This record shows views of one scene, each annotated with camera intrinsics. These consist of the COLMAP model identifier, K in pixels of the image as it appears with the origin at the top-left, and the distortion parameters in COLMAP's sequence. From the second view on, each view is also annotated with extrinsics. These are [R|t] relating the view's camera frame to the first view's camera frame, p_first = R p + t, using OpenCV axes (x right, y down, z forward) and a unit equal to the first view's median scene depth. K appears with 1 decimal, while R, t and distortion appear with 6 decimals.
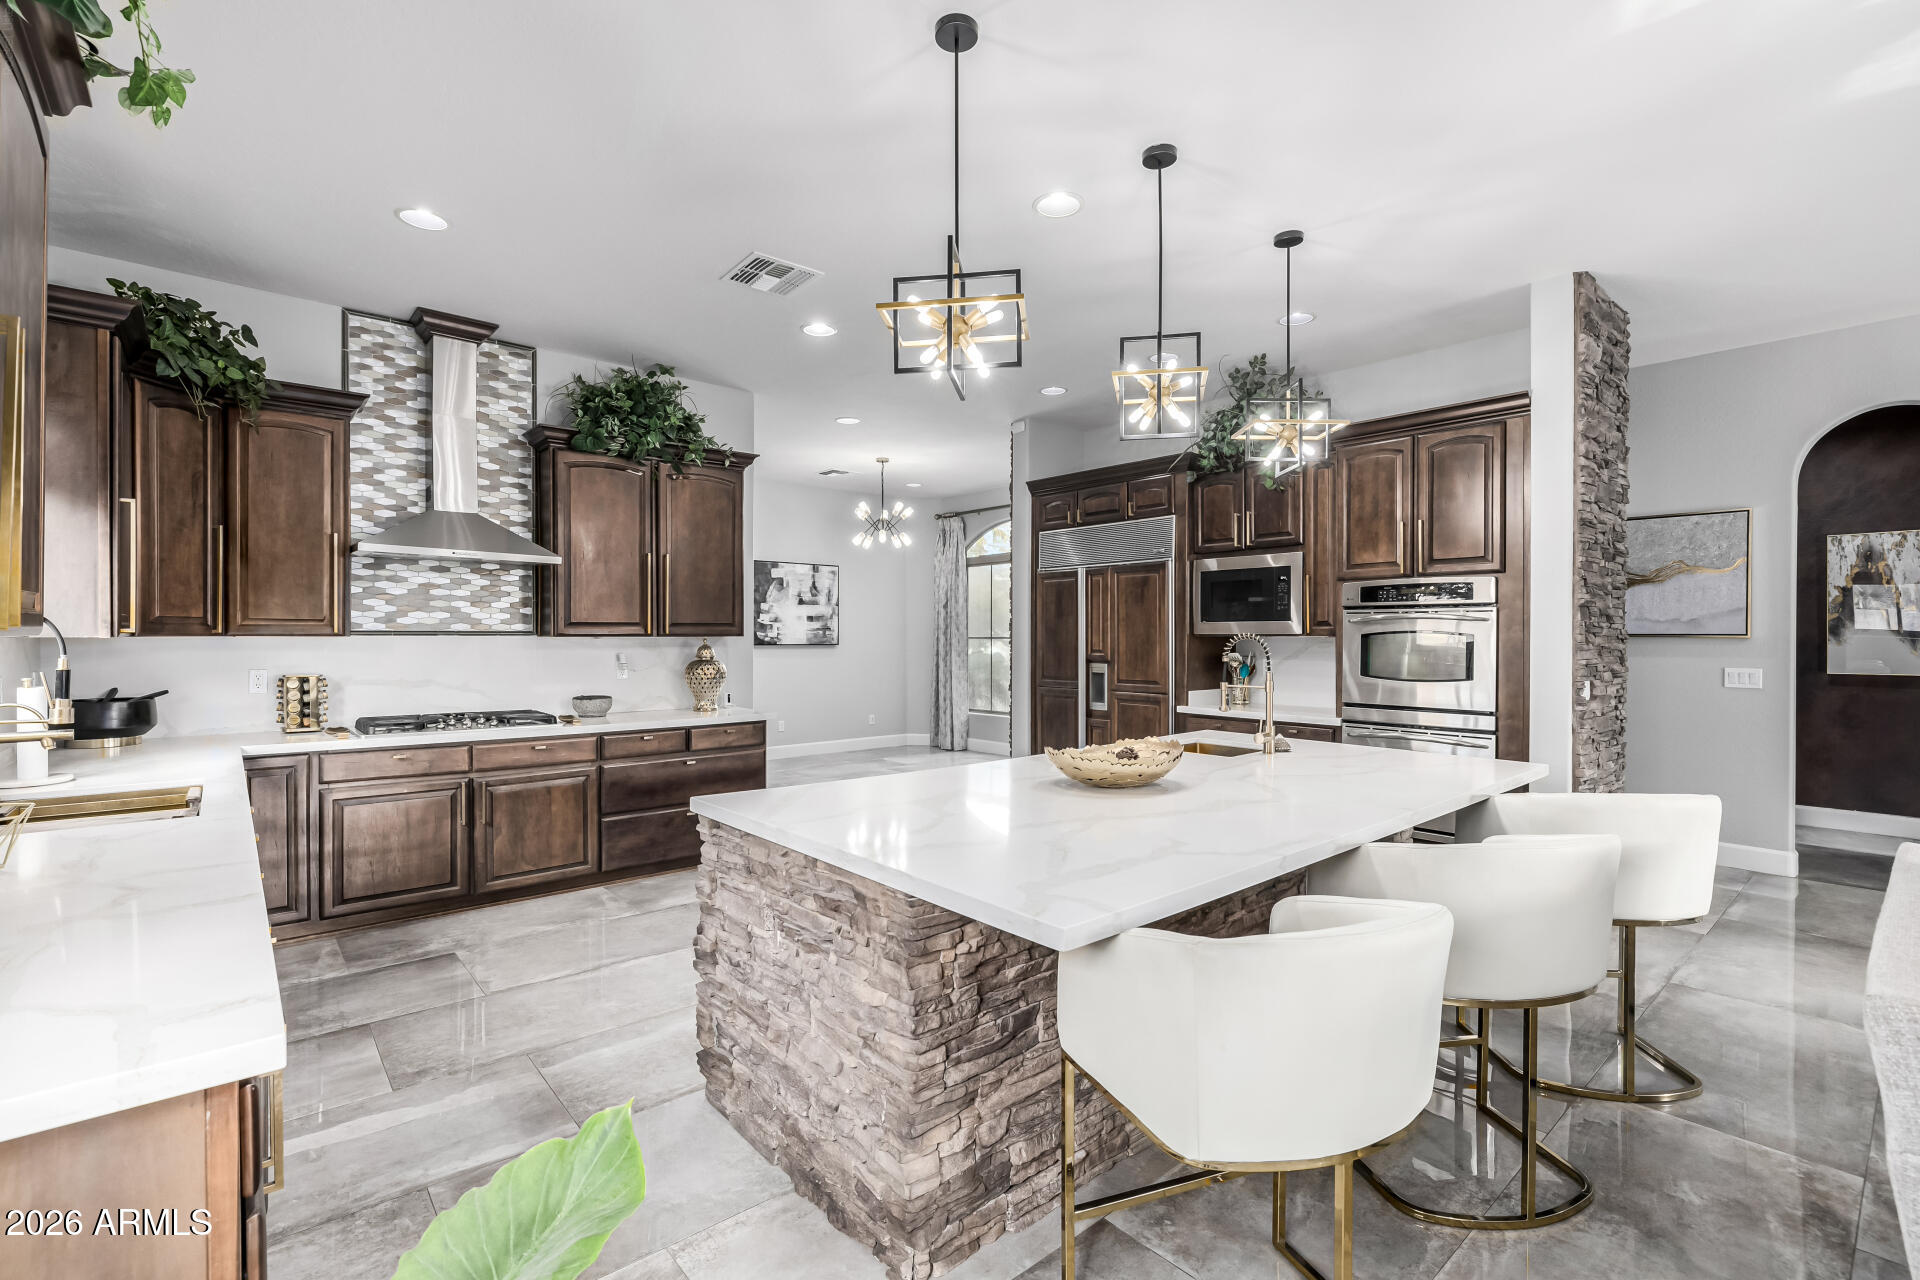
lens RADIAL K [[850.7, 0, 959.3], [0, 850.7, 636.3], [0, 0, 1]] dist [-0.004596, 0.001044]
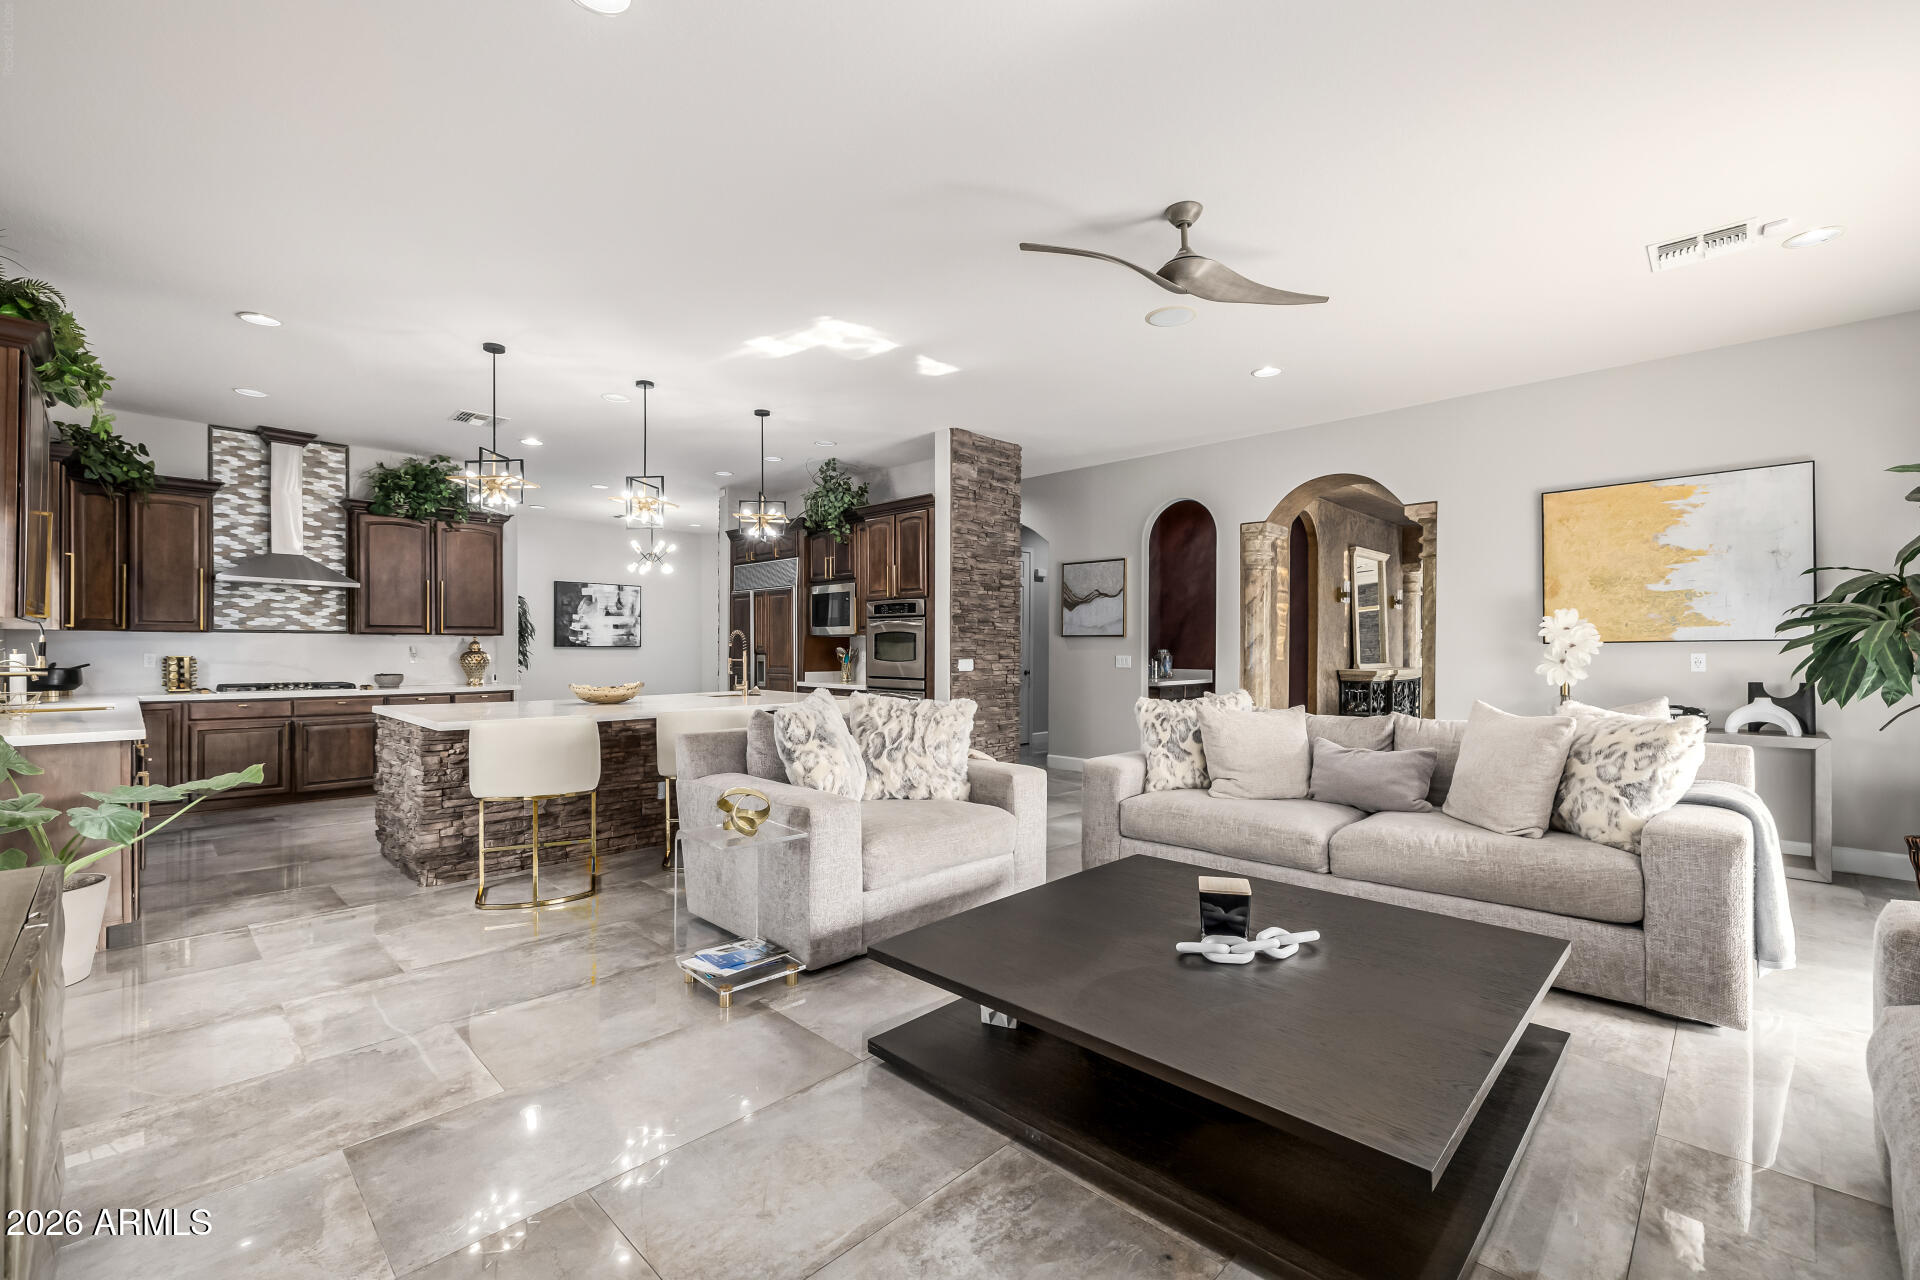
lens RADIAL K [[808.7, 0, 953.0], [0, 808.7, 648.0], [0, 0, 1]] dist [0.000675, -0.000352]
pose [[0.996637, 0.001032, 0.081935, 0.511175], [-0.000931, 0.999999, -0.001270, 0.027827], [-0.081936, 0.001189, 0.996637, -0.590260]]
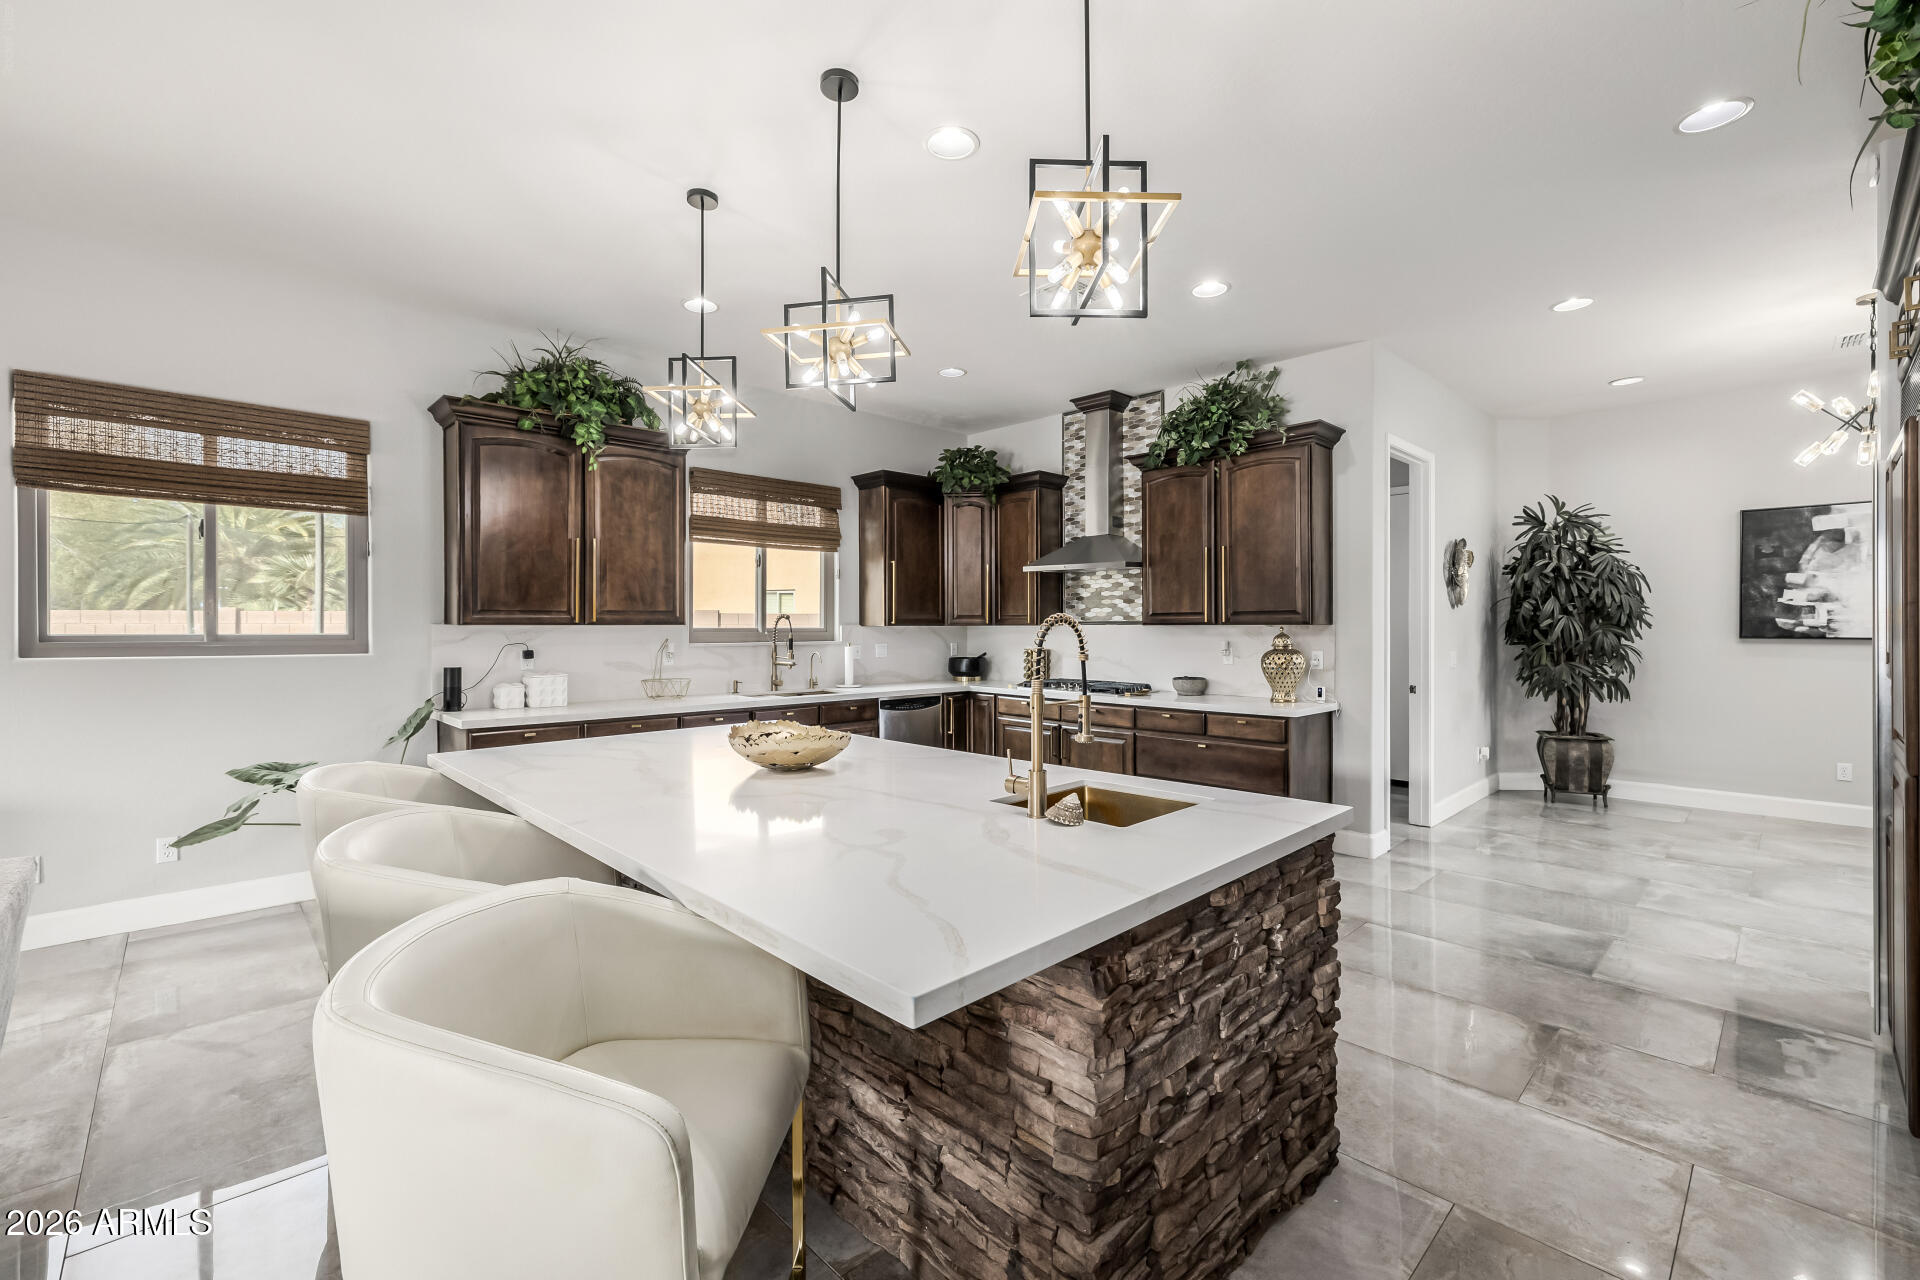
lens RADIAL K [[808.7, 0, 954.0], [0, 808.7, 630.0], [0, 0, 1]] dist [0.000675, -0.000352]
pose [[0.056407, 0.003635, -0.998401, 0.712342], [0.000787, 0.999993, 0.003685, 0.002622], [0.998408, -0.000993, 0.056404, 0.692253]]
